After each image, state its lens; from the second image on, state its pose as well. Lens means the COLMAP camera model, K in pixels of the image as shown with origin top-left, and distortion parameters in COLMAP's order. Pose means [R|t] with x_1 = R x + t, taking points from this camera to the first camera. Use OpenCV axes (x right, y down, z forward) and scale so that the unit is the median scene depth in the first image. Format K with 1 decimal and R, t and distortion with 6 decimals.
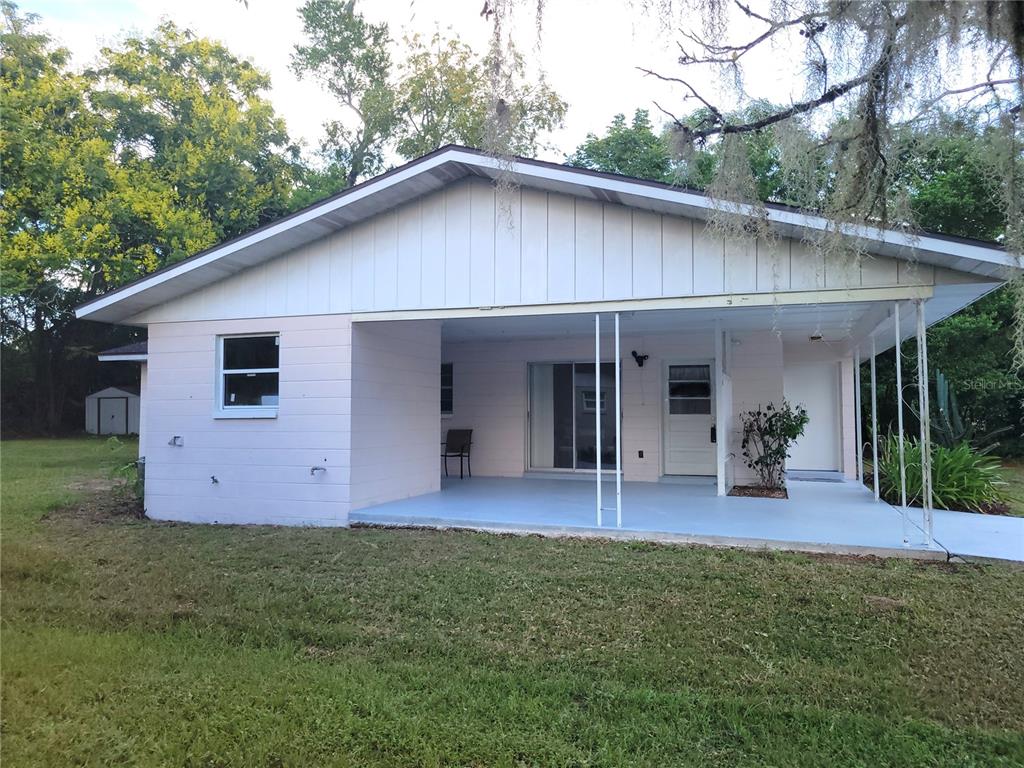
lens RADIAL K [[776.0, 0, 495.2], [0, 776.0, 384.0], [0, 0, 1]] dist [0.035788, -0.009354]
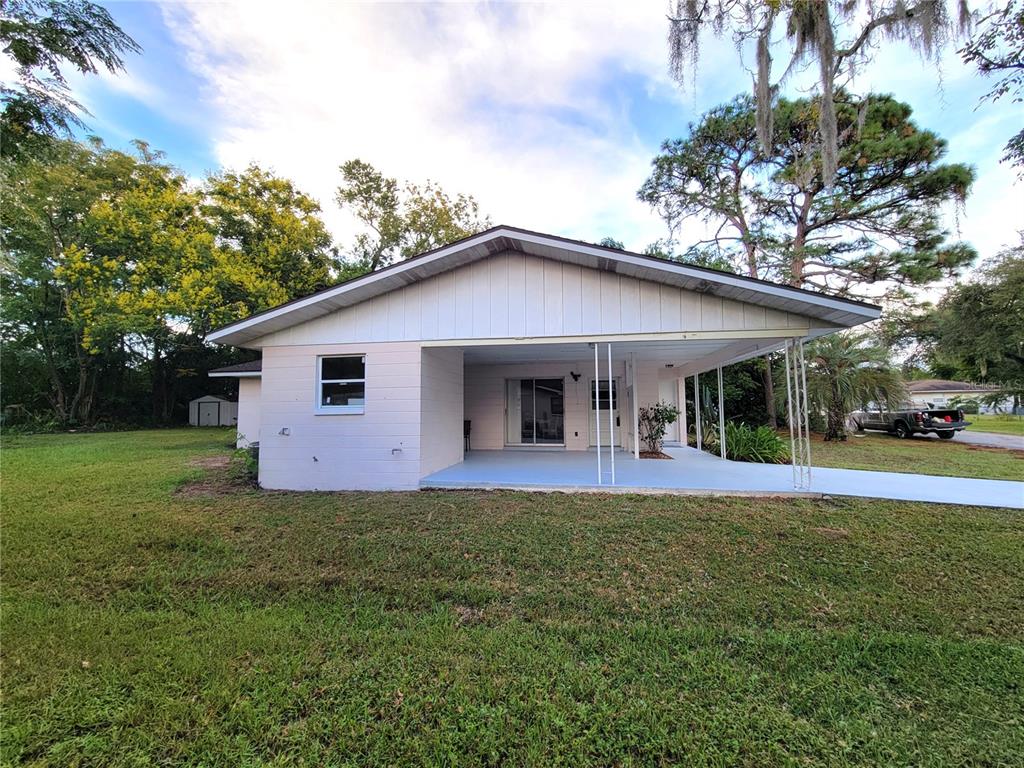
lens RADIAL K [[418.1, 0, 512.0], [0, 418.1, 384.0], [0, 0, 1]] dist [-0.001175, 0.000193]
pose [[0.981926, 0.003419, 0.189232, -0.077957], [0.001316, 0.999689, -0.024888, 0.003982], [-0.189258, 0.024687, 0.981617, 0.098751]]
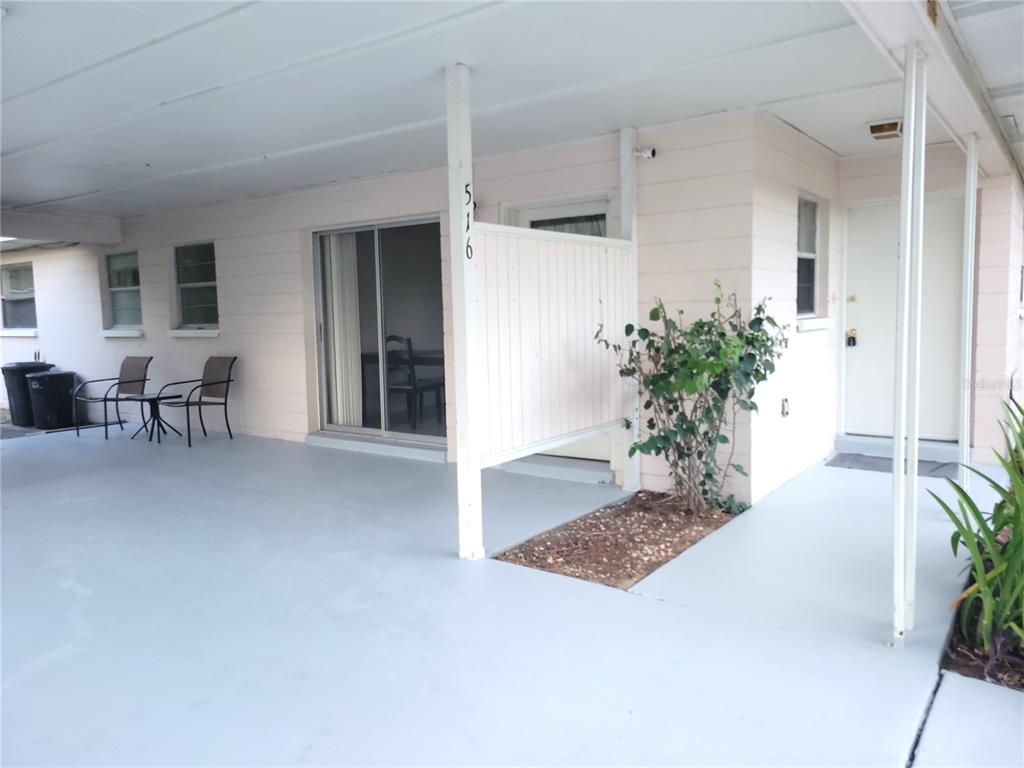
lens RADIAL K [[765.7, 0, 512.0], [0, 765.7, 384.0], [0, 0, 1]] dist [0.036041, -0.003356]
pose [[0.969682, 0.003754, -0.244340, 0.217060], [0.026849, 0.992192, 0.121794, 0.011029], [0.242889, -0.124661, 0.962011, 0.366286]]
